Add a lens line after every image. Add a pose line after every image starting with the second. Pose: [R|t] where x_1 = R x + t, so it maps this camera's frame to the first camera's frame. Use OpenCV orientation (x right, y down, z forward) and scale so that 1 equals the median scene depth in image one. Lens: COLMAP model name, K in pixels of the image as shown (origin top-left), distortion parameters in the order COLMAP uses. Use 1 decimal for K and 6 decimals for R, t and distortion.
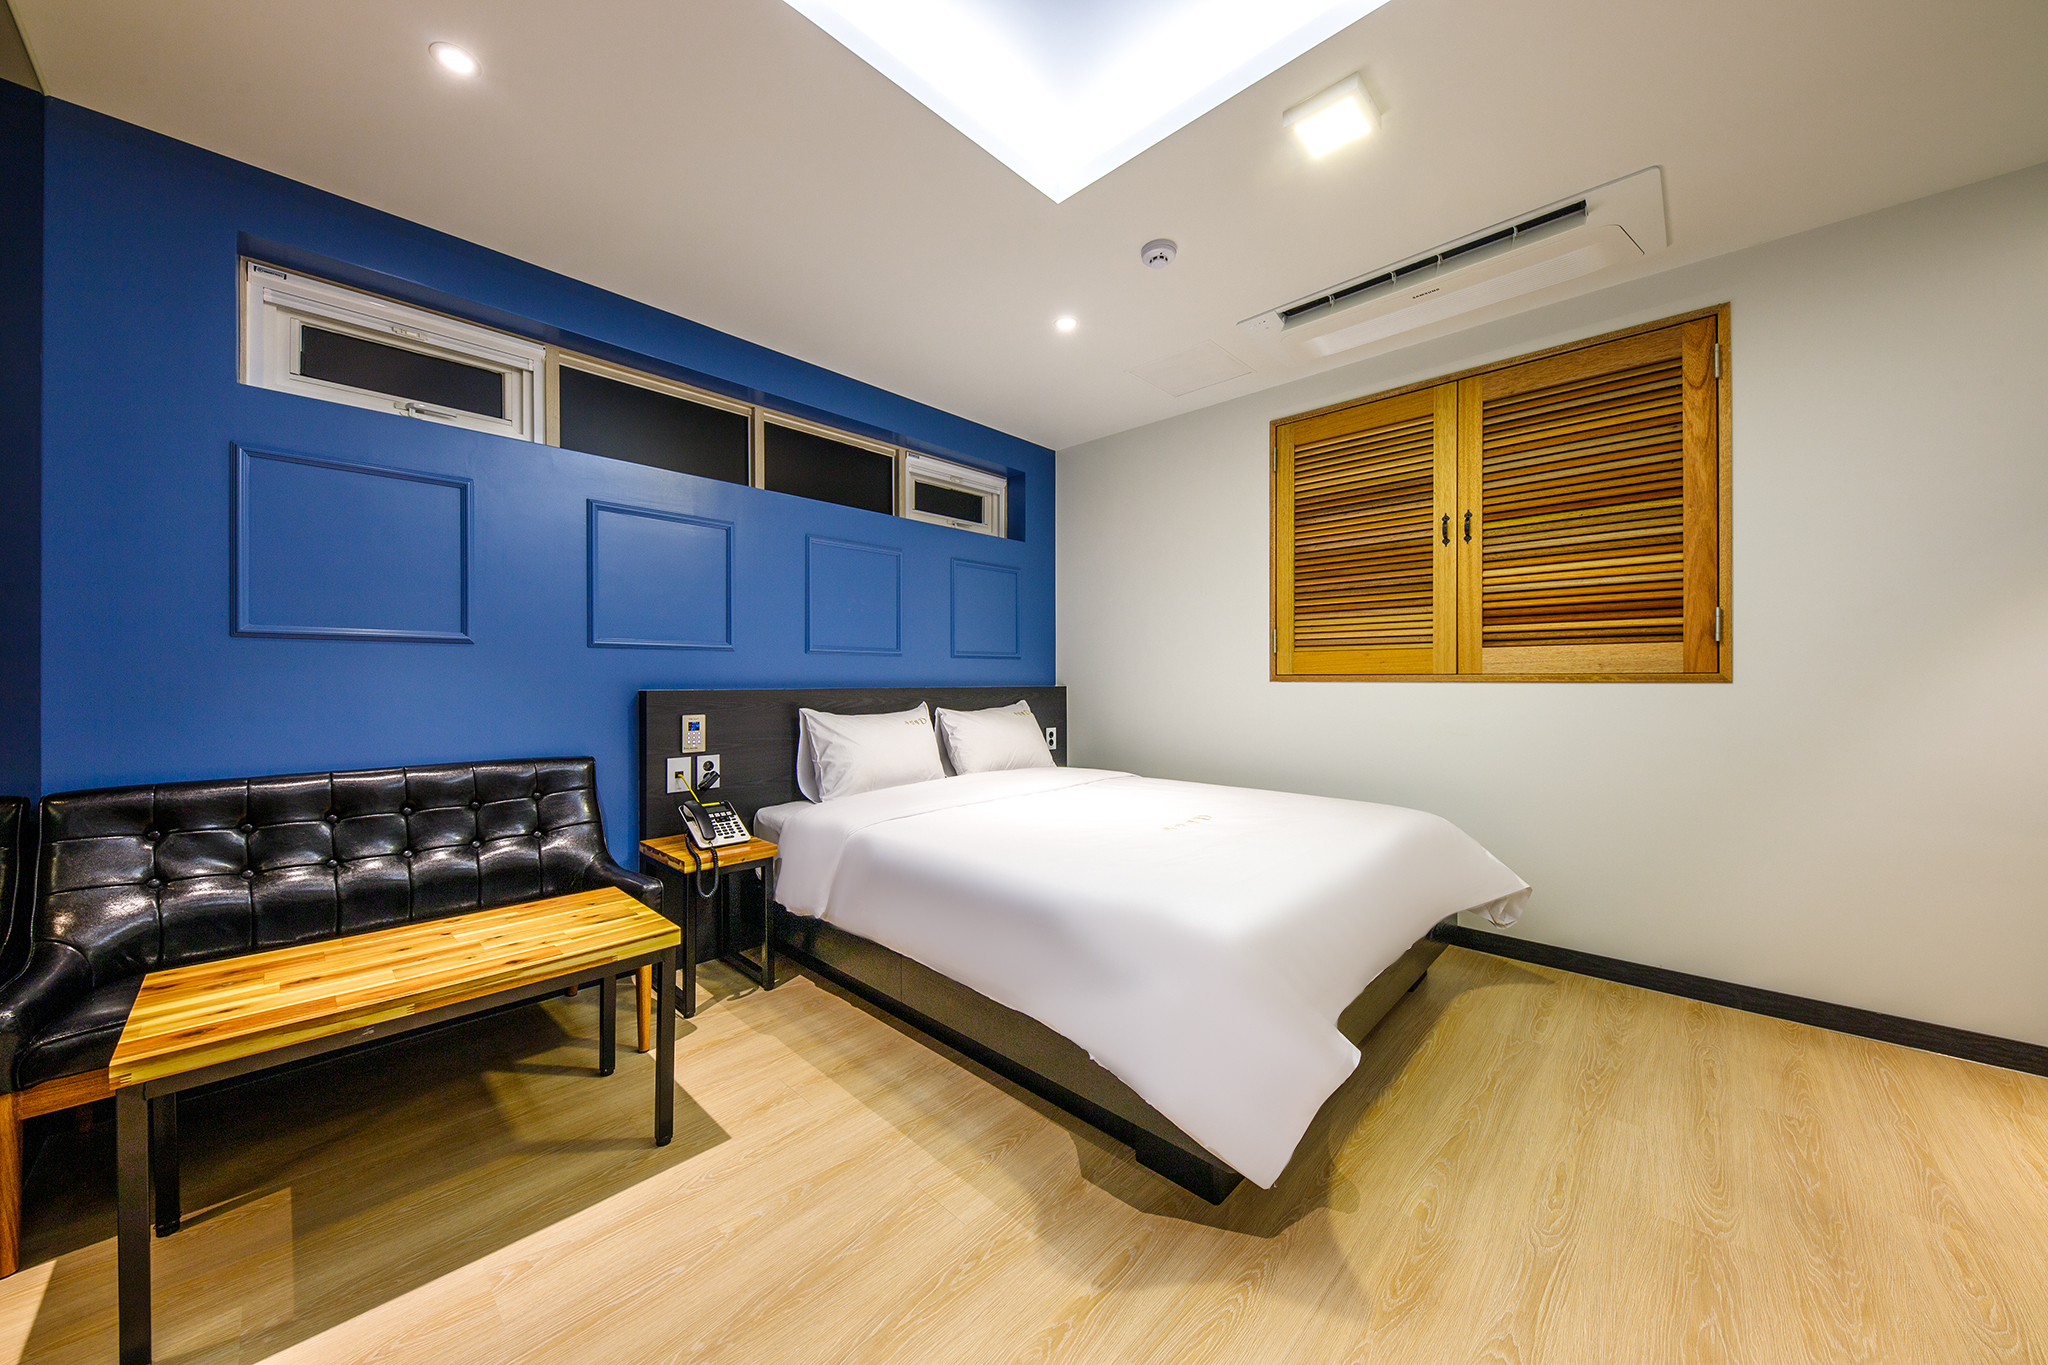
lens RADIAL K [[705.1, 0, 1025.7], [0, 705.1, 678.9], [0, 0, 1]] dist [0.021022, -0.012213]
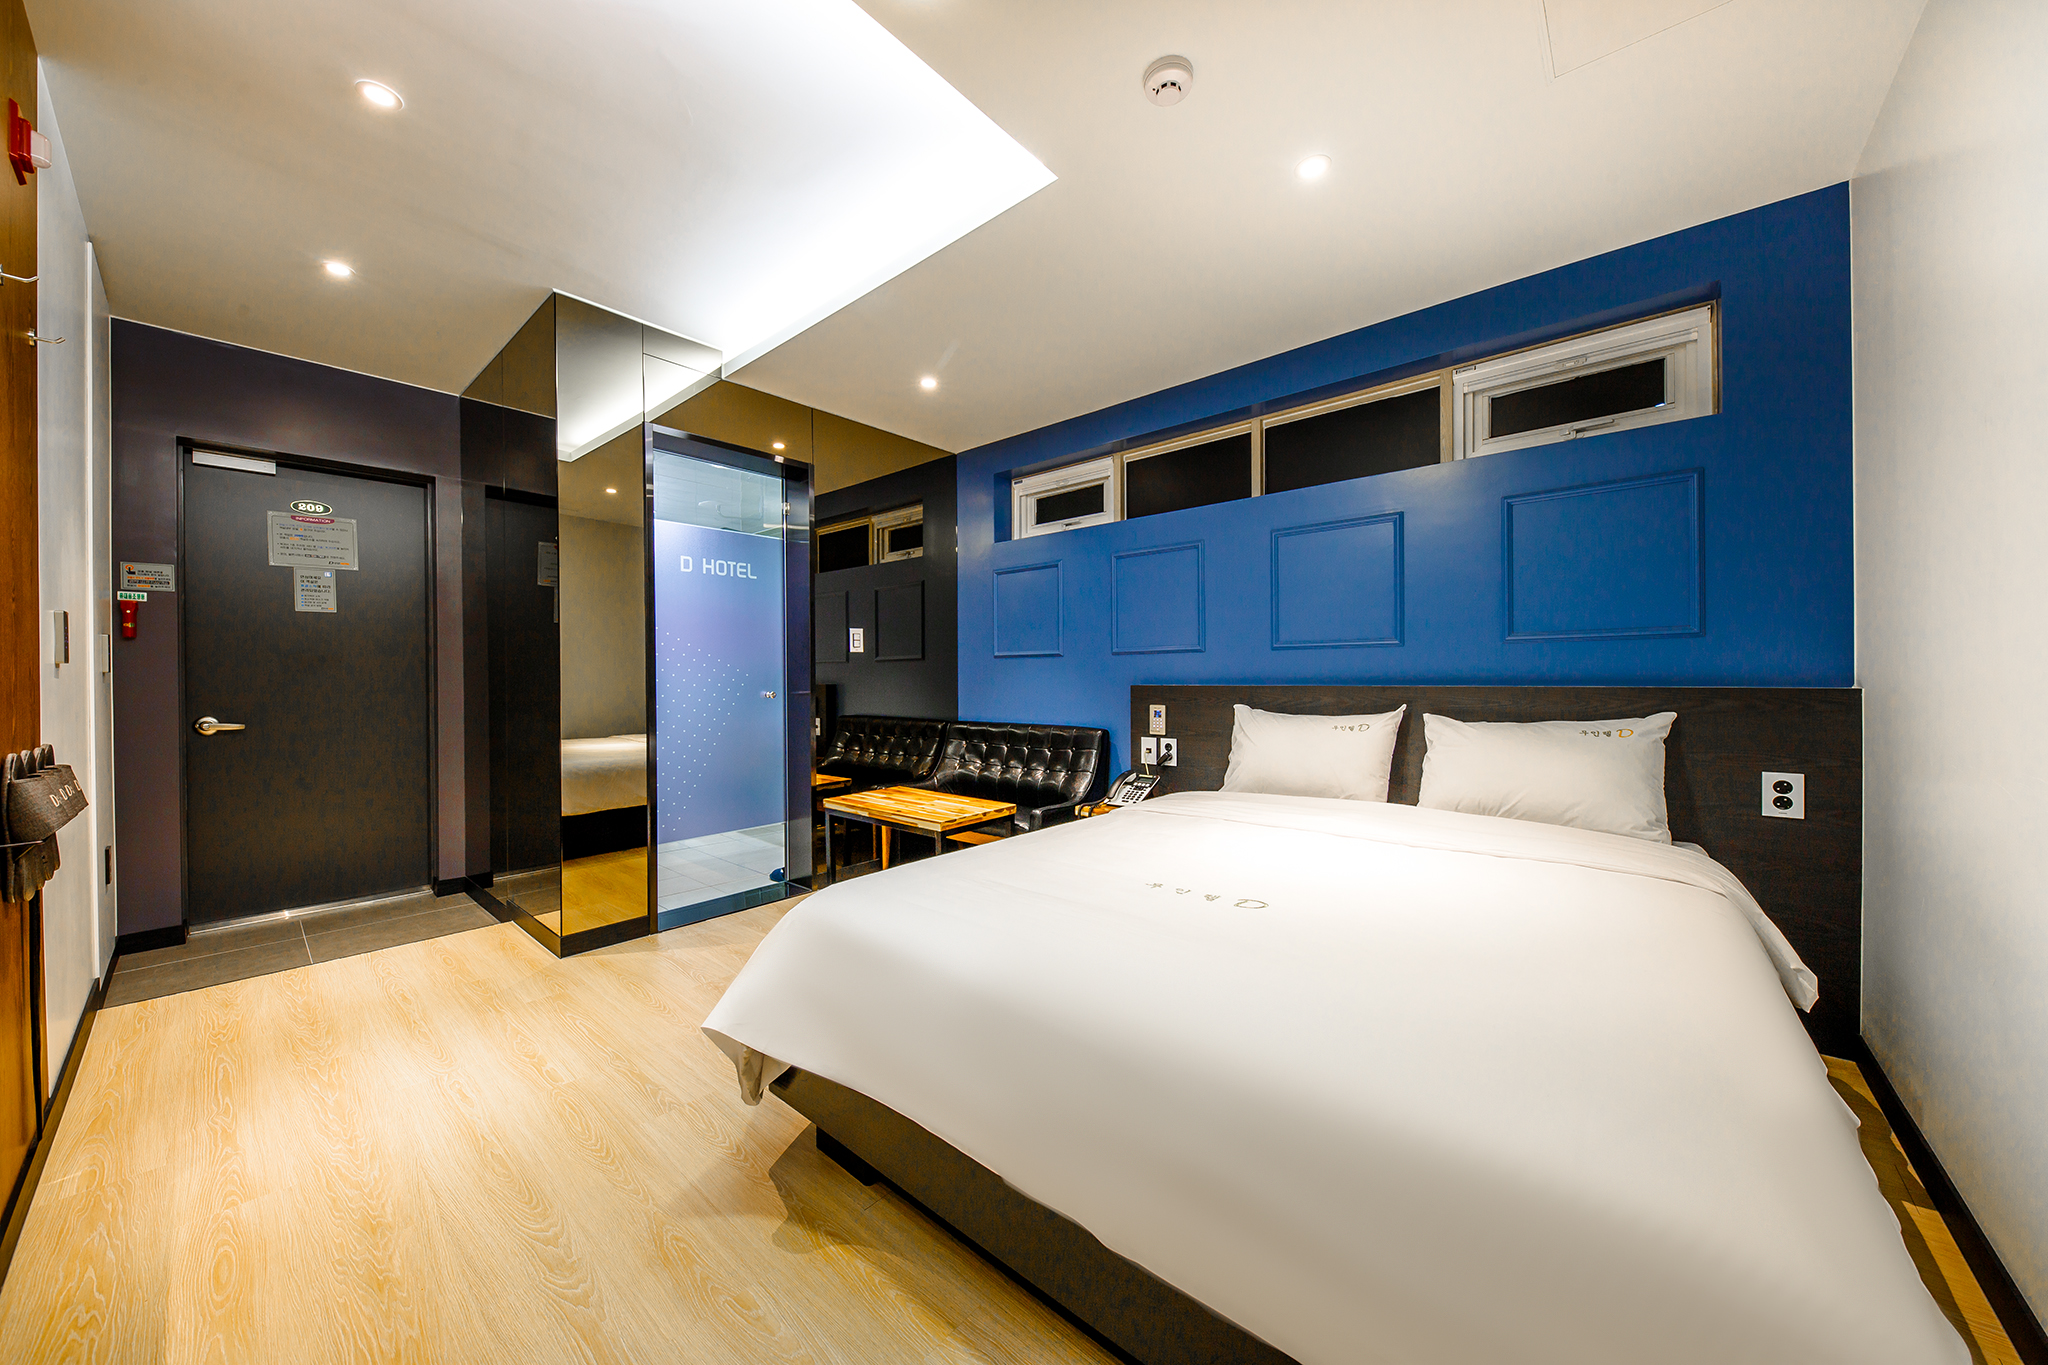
lens RADIAL K [[705.1, 0, 1025.7], [0, 705.1, 678.9], [0, 0, 1]] dist [0.021022, -0.012213]
pose [[0.043197, 0.002075, -0.999064, 0.773107], [0.006945, 0.999973, 0.002377, -0.000251], [0.999042, -0.007041, 0.043181, 0.707176]]
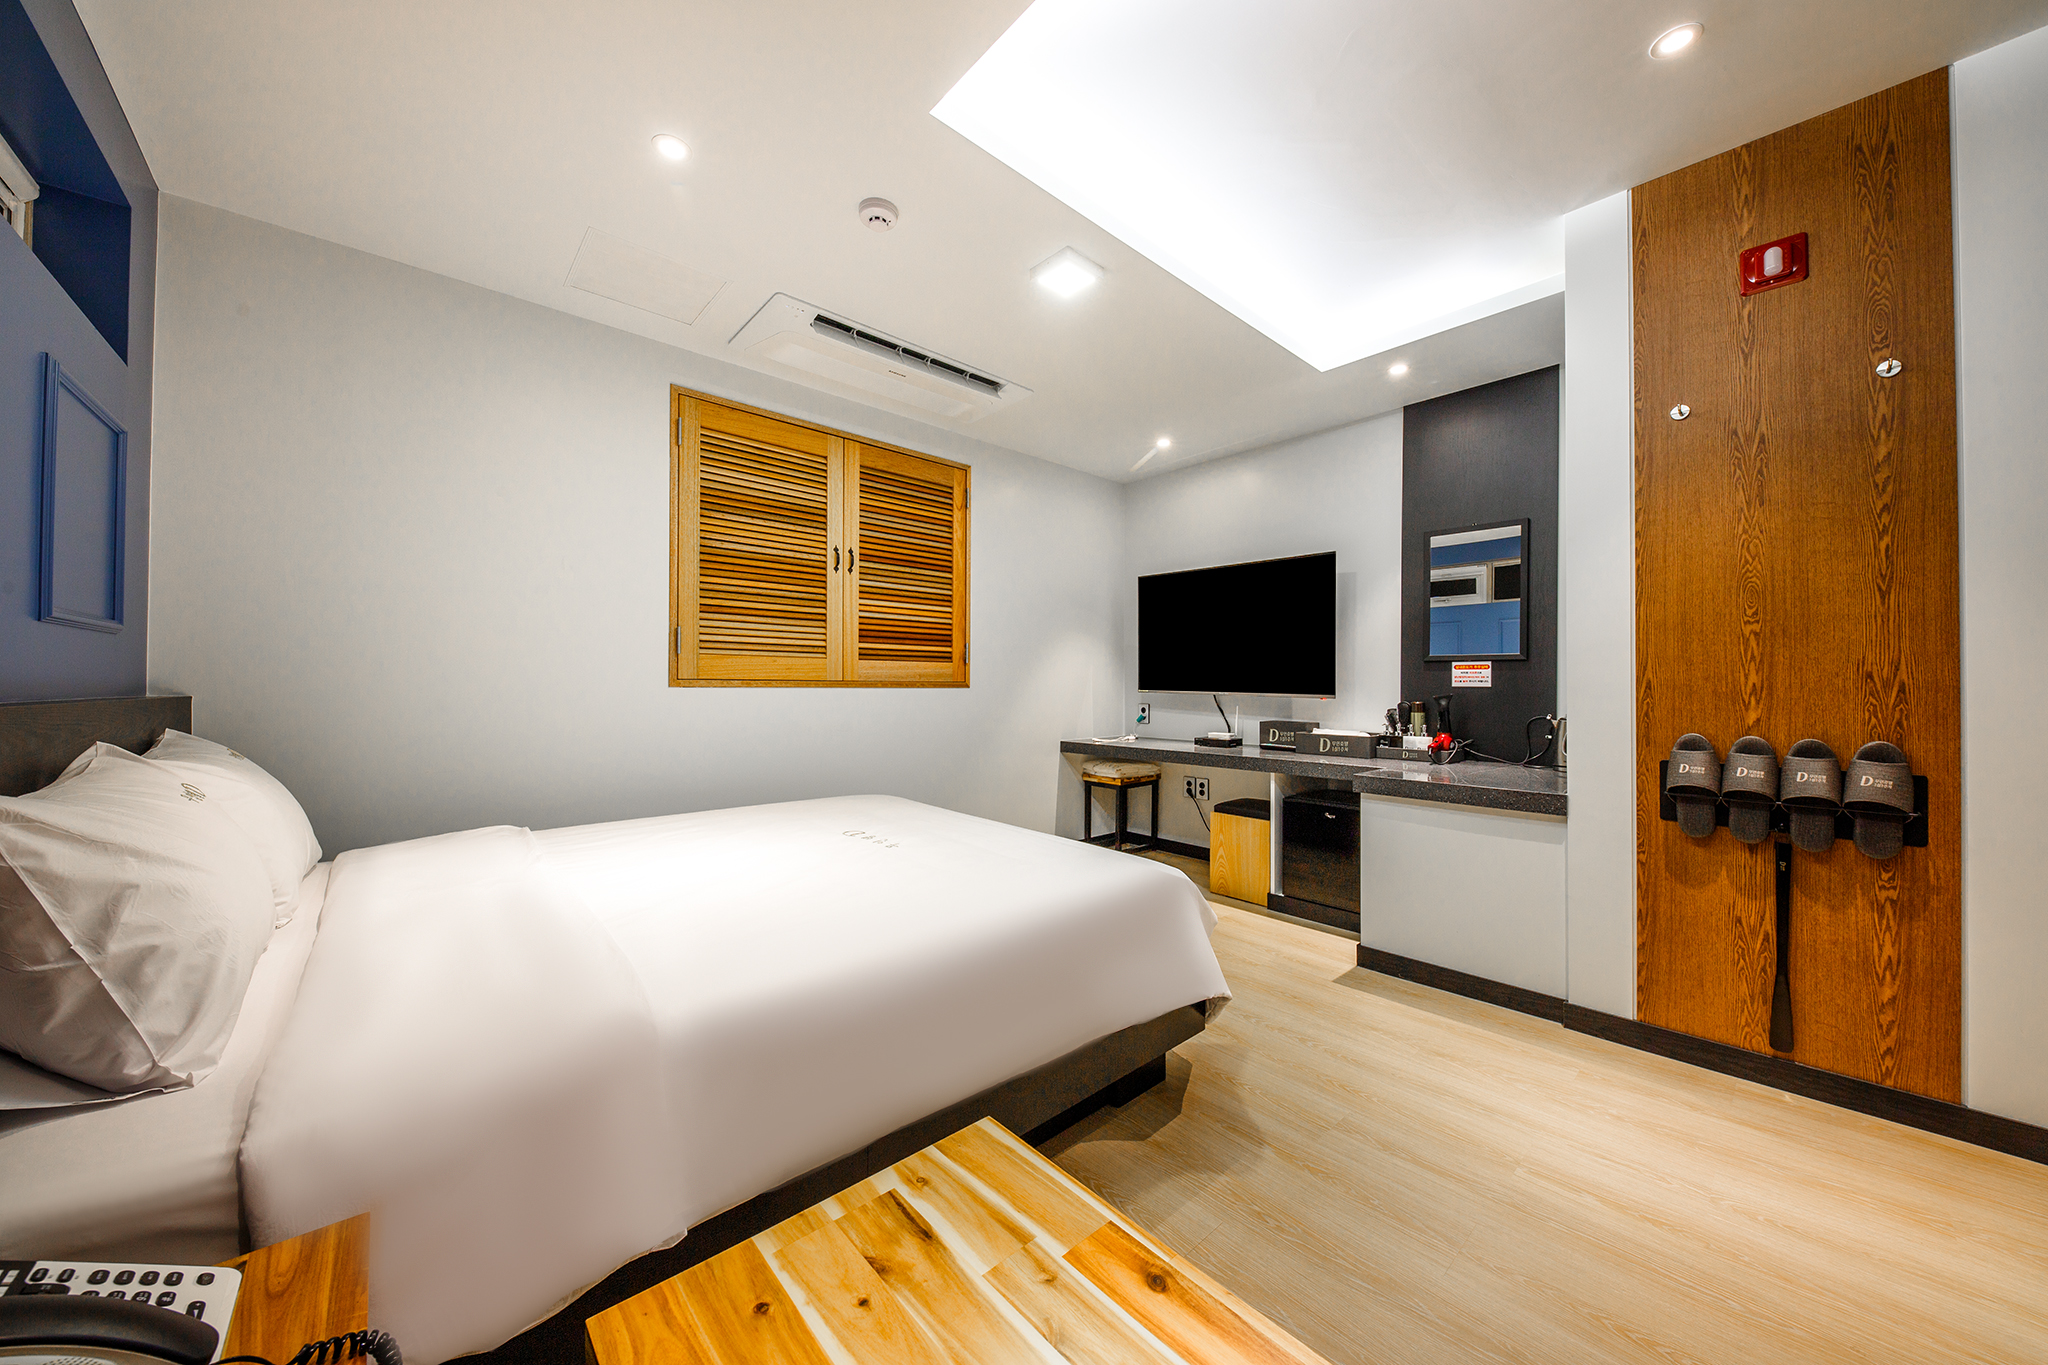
lens RADIAL K [[705.1, 0, 1025.7], [0, 705.1, 678.9], [0, 0, 1]] dist [0.021022, -0.012213]
pose [[0.074382, 0.012013, 0.997157, -0.599143], [-0.004594, 0.999921, -0.011704, 0.002407], [-0.997219, -0.003710, 0.074431, 0.640478]]
